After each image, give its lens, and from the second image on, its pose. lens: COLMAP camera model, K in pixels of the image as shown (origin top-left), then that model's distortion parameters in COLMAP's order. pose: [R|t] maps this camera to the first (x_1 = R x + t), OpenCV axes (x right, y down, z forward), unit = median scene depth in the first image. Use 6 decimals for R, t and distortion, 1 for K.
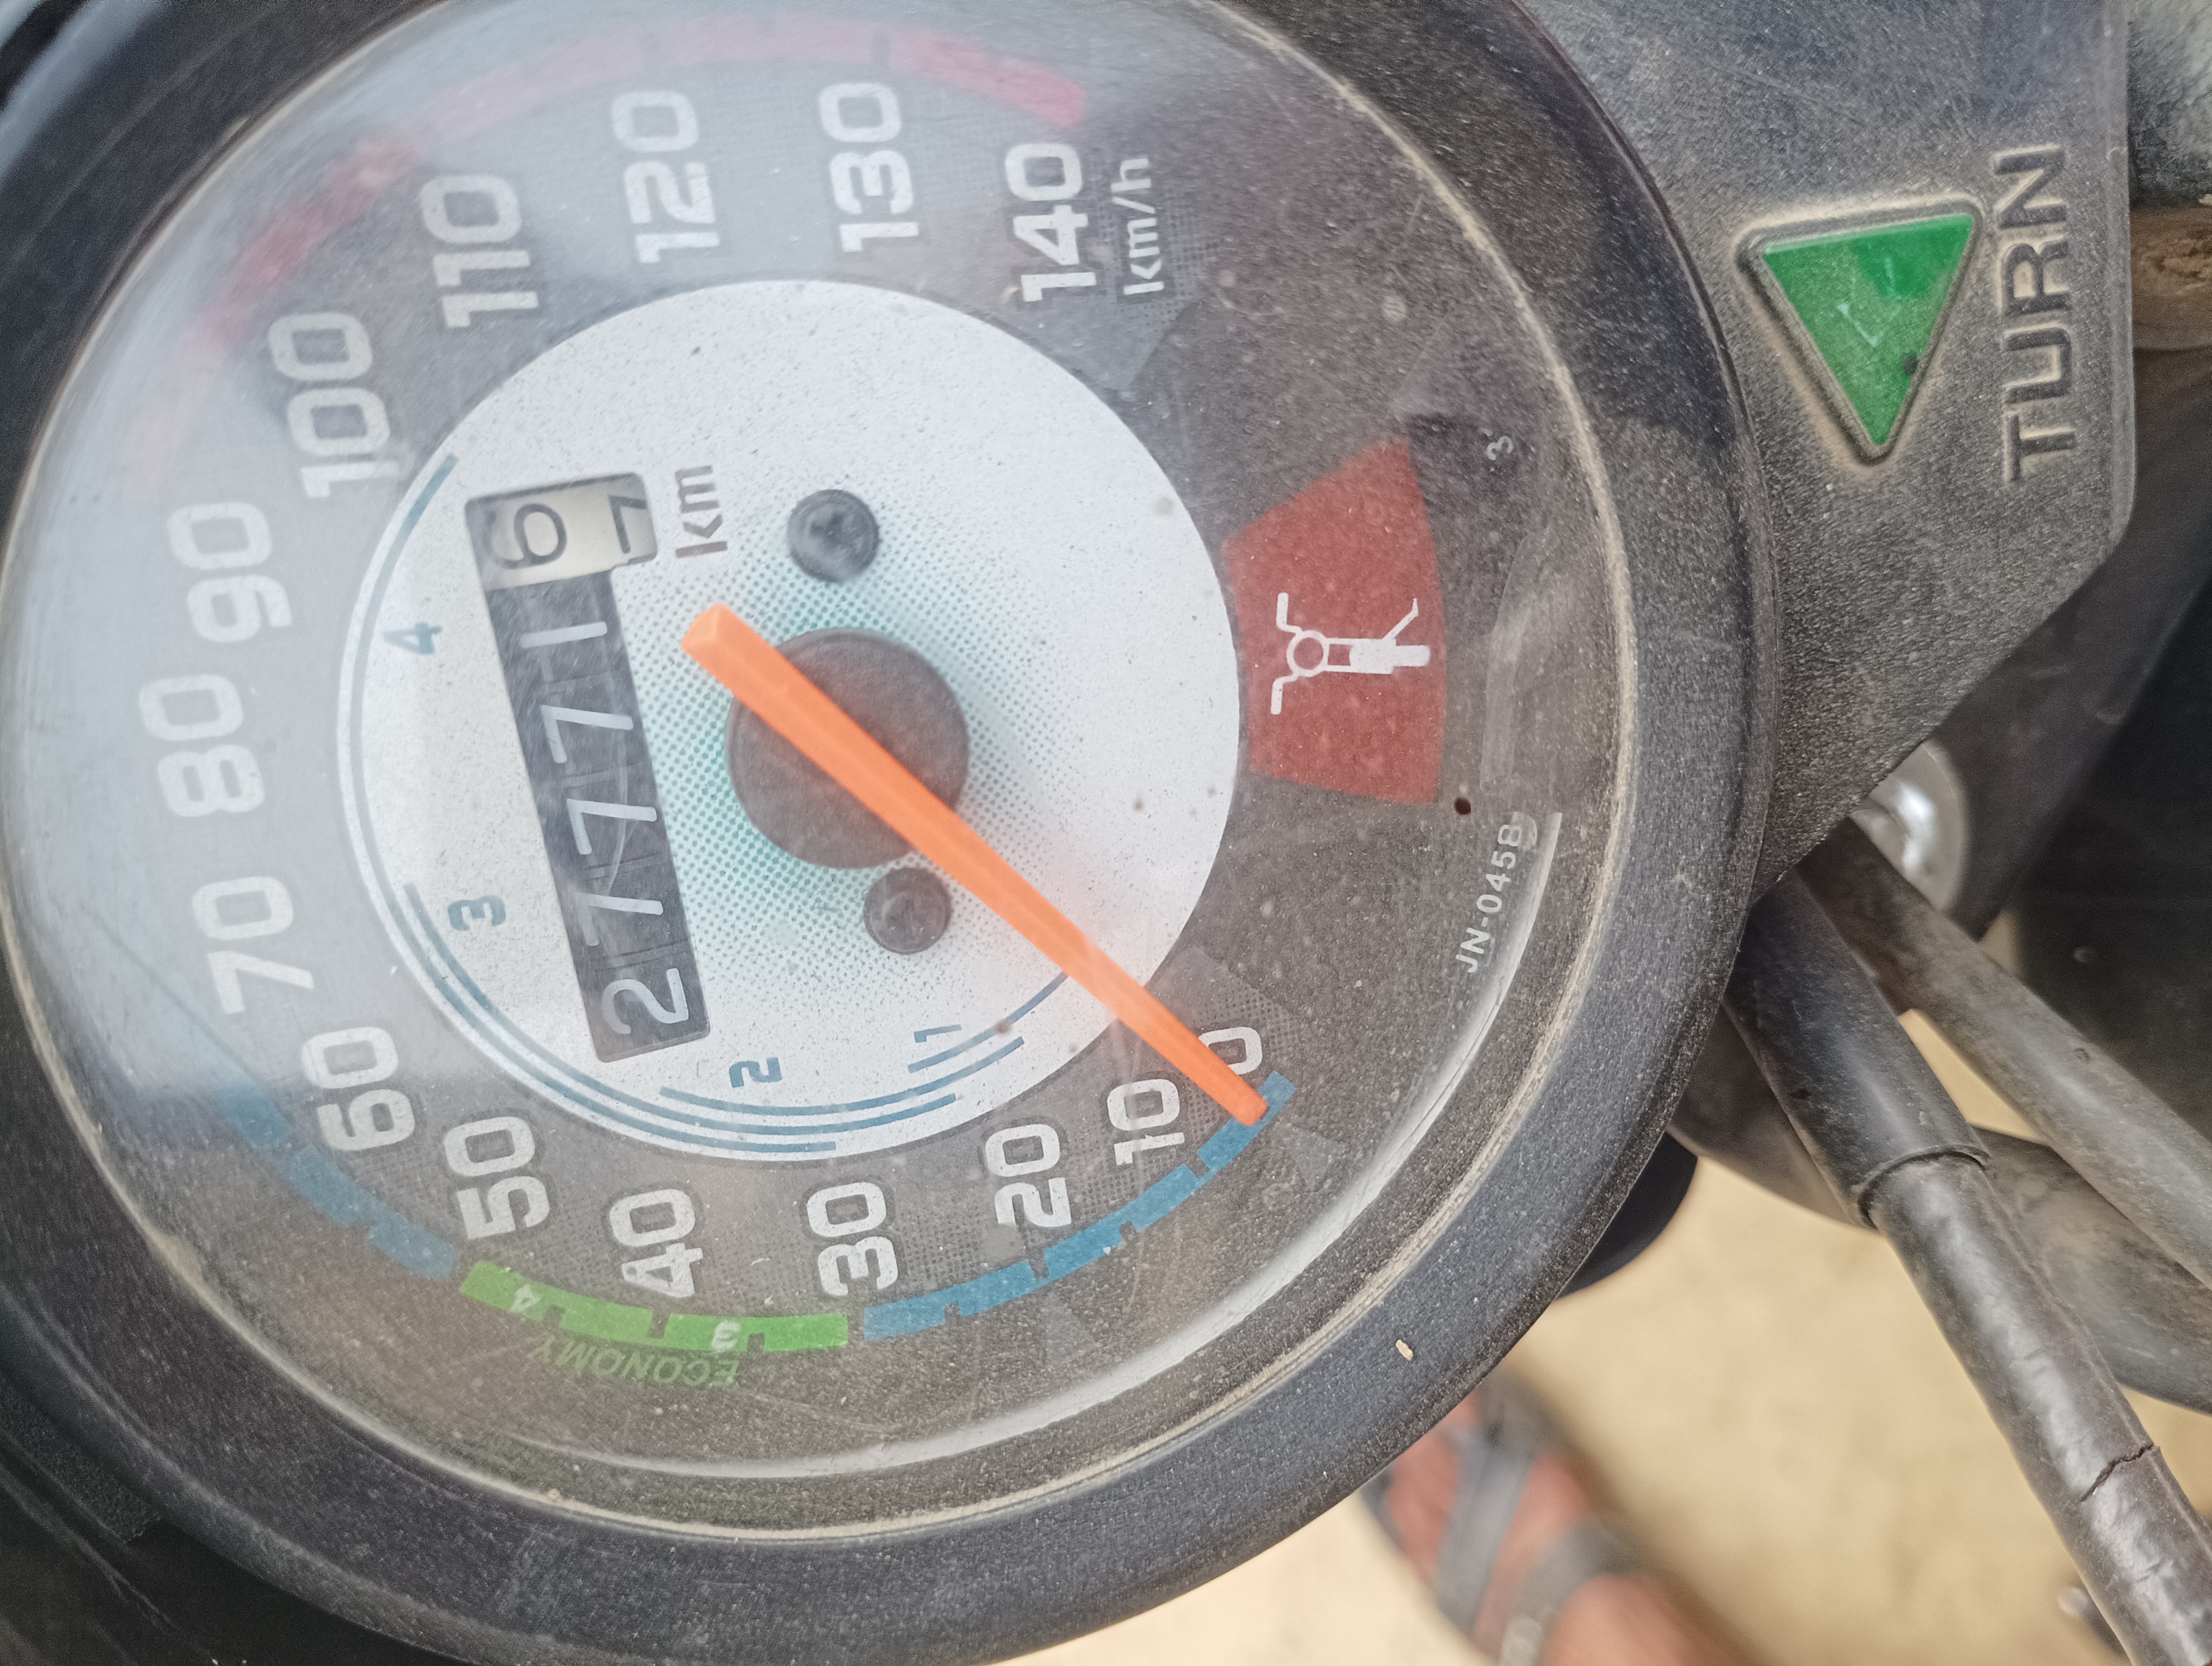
lens RADIAL K [[1729.4, 0, 1117.4], [0, 1729.4, 808.3], [0, 0, 1]] dist [0.081047, -0.263059]
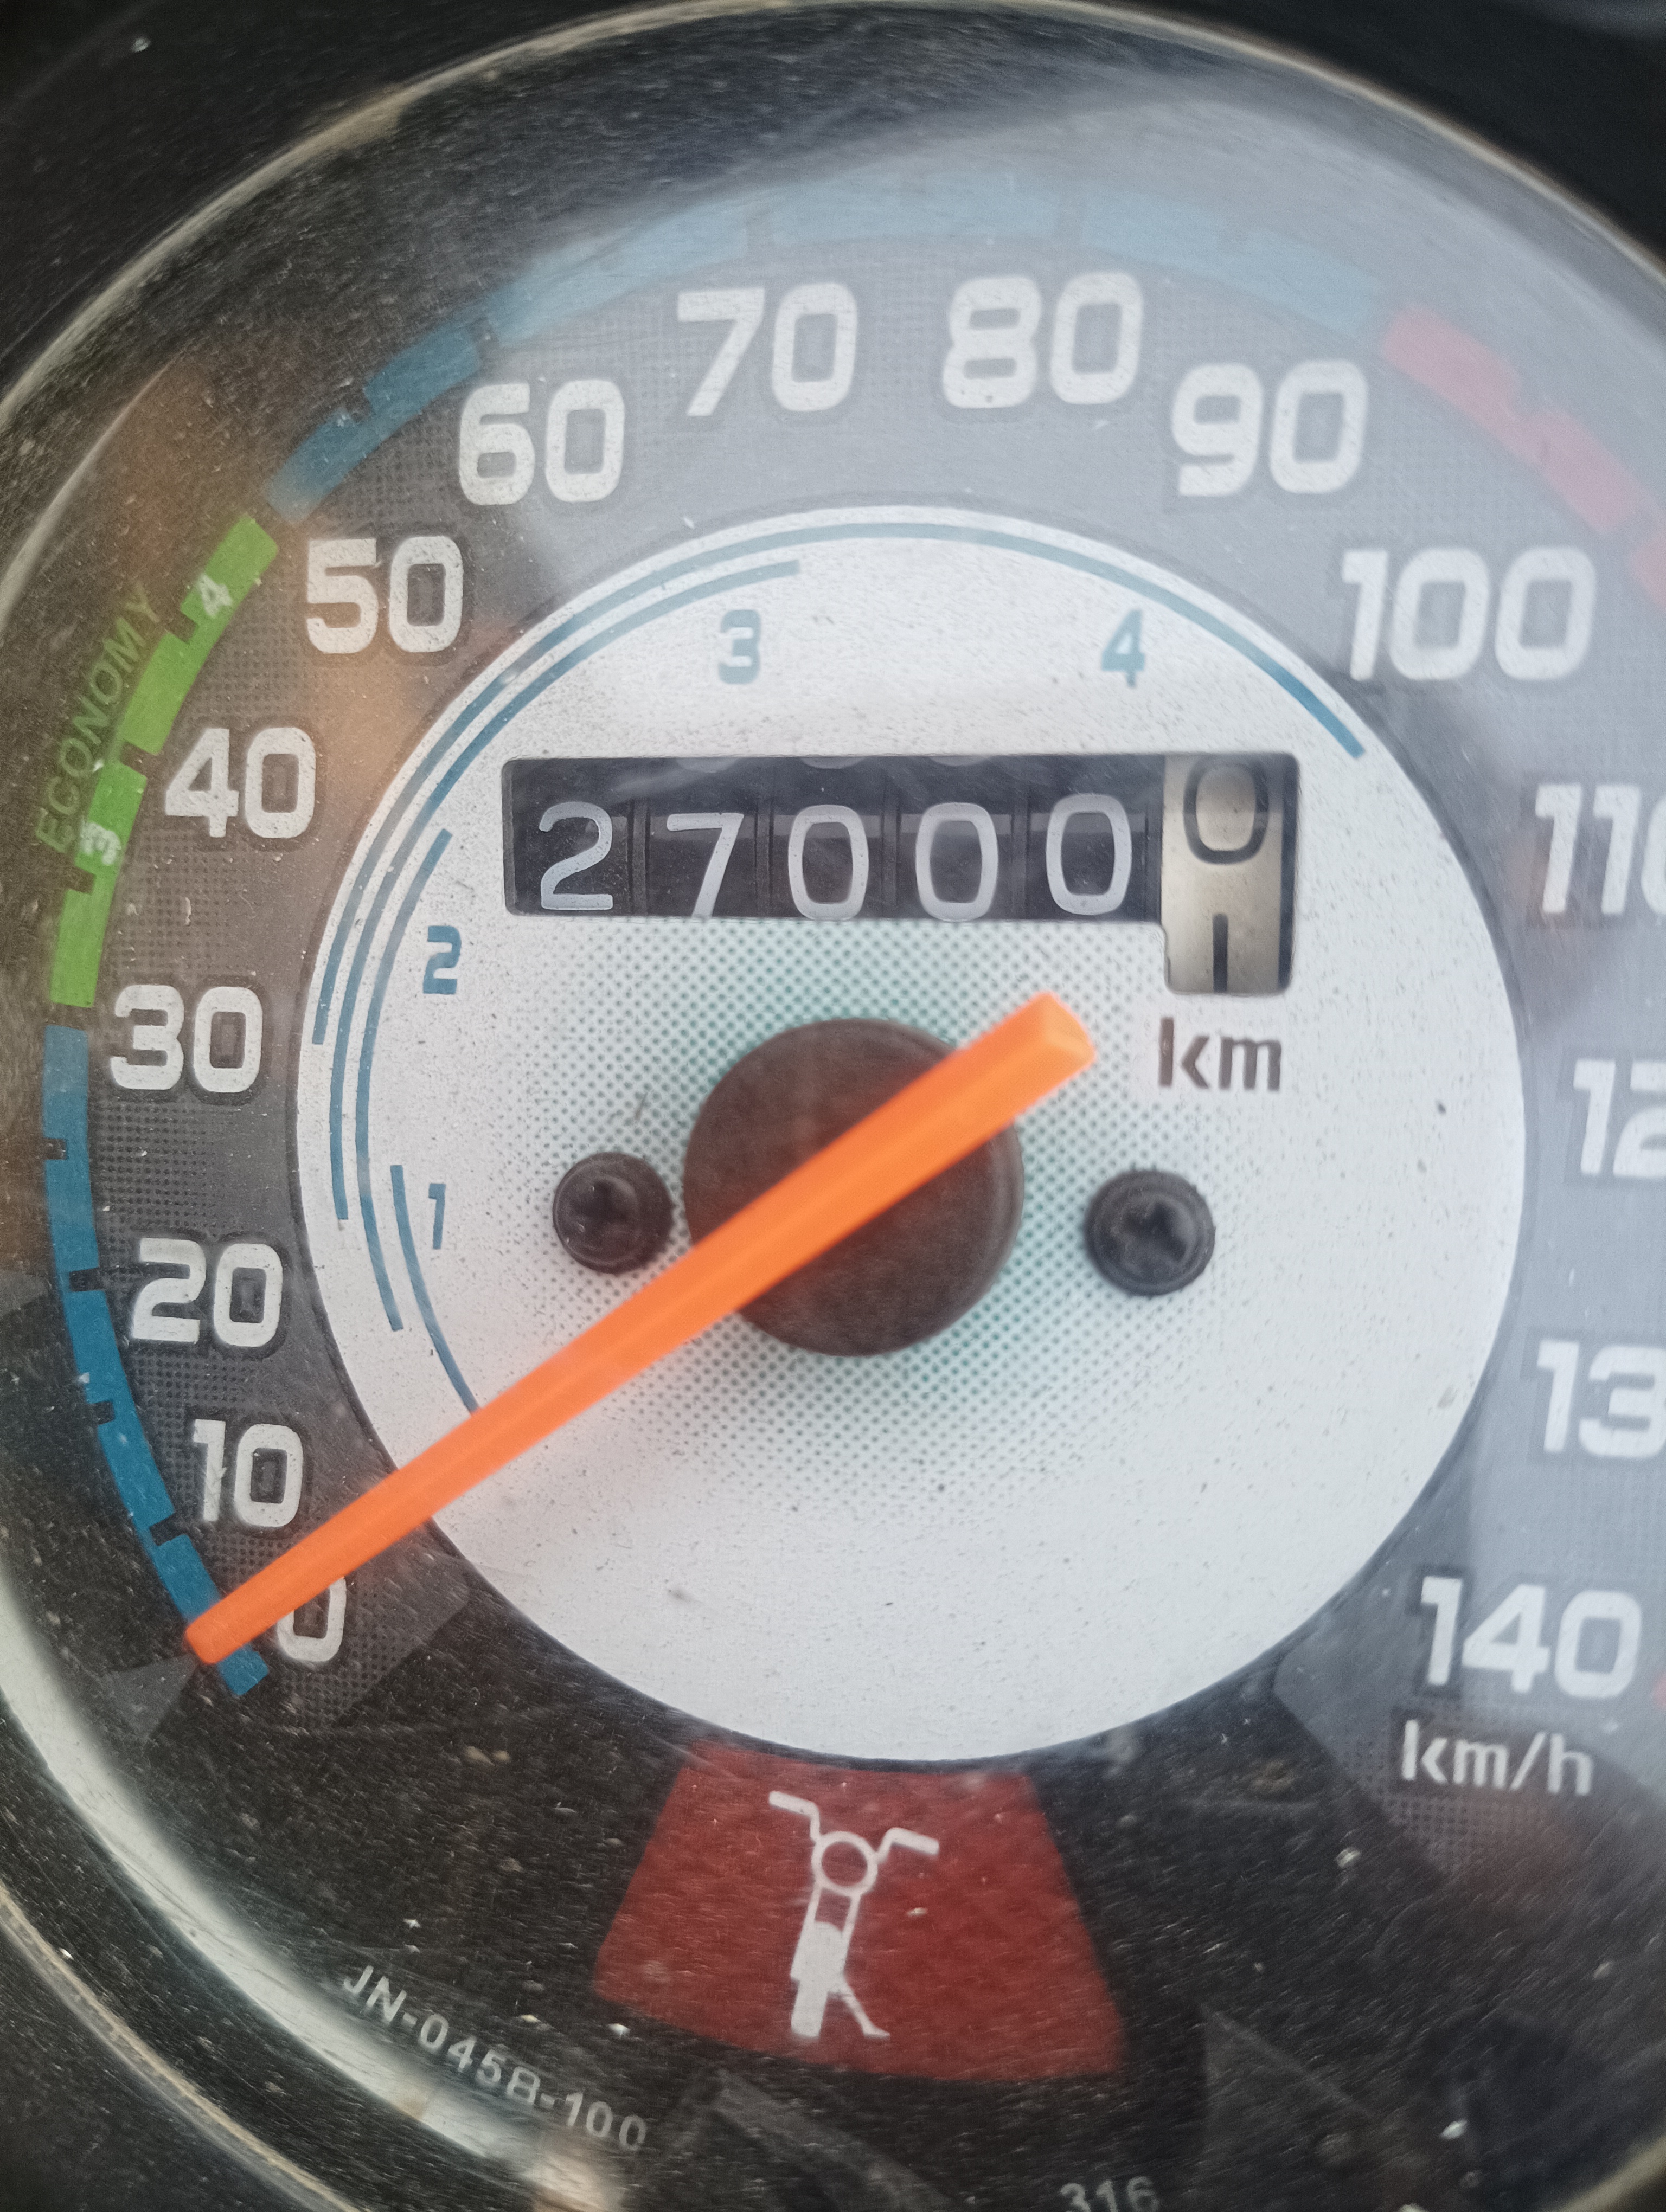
lens RADIAL K [[1897.7, 0, 878.4], [0, 1897.7, 1105.1], [0, 0, 1]] dist [0.046788, -0.246648]
pose [[-0.212974, 0.960453, -0.179368, -0.048516], [-0.974237, -0.222690, -0.035659, -0.009313], [-0.074192, 0.167152, 0.983136, 0.223424]]
